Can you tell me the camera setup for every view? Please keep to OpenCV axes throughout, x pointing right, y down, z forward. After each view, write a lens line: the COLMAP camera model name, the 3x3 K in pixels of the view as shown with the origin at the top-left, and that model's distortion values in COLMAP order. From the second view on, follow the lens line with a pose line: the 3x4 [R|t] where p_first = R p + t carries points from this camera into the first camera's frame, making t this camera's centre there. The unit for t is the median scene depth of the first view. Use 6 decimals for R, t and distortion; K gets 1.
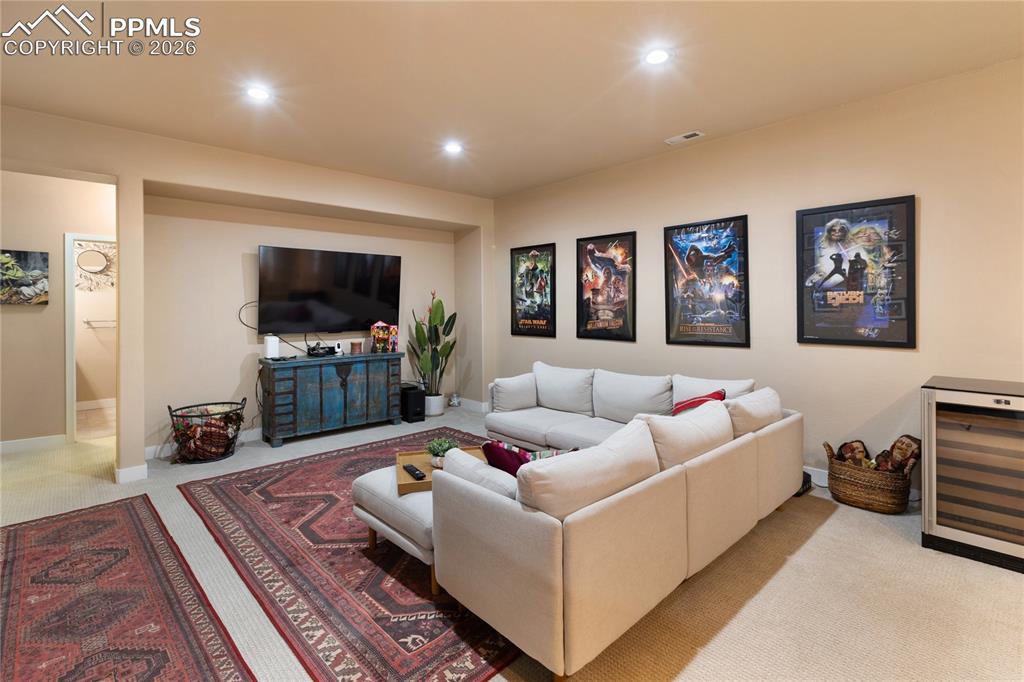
lens RADIAL K [[475.7, 0, 516.6], [0, 475.7, 305.9], [0, 0, 1]] dist [0.000545, 0.000045]
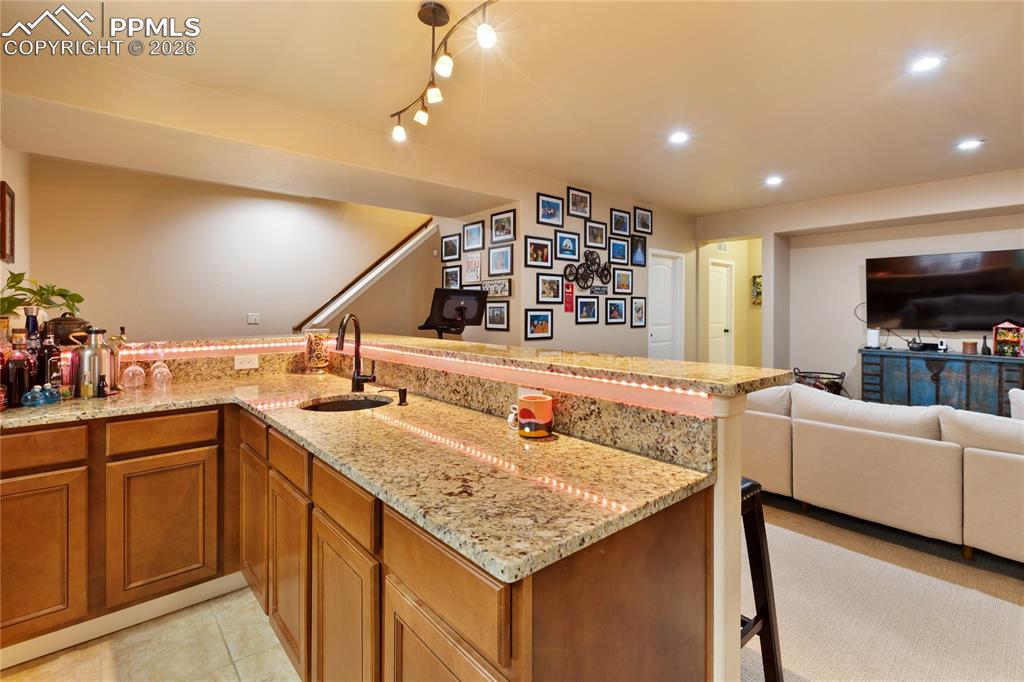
lens RADIAL K [[469.3, 0, 510.0], [0, 469.3, 309.8], [0, 0, 1]] dist [-0.002230, -0.000902]
pose [[-0.035190, 0.010310, -0.999327, 0.774916], [0.004927, 0.999936, 0.010143, -0.006737], [0.999369, -0.004567, -0.035238, 0.082384]]
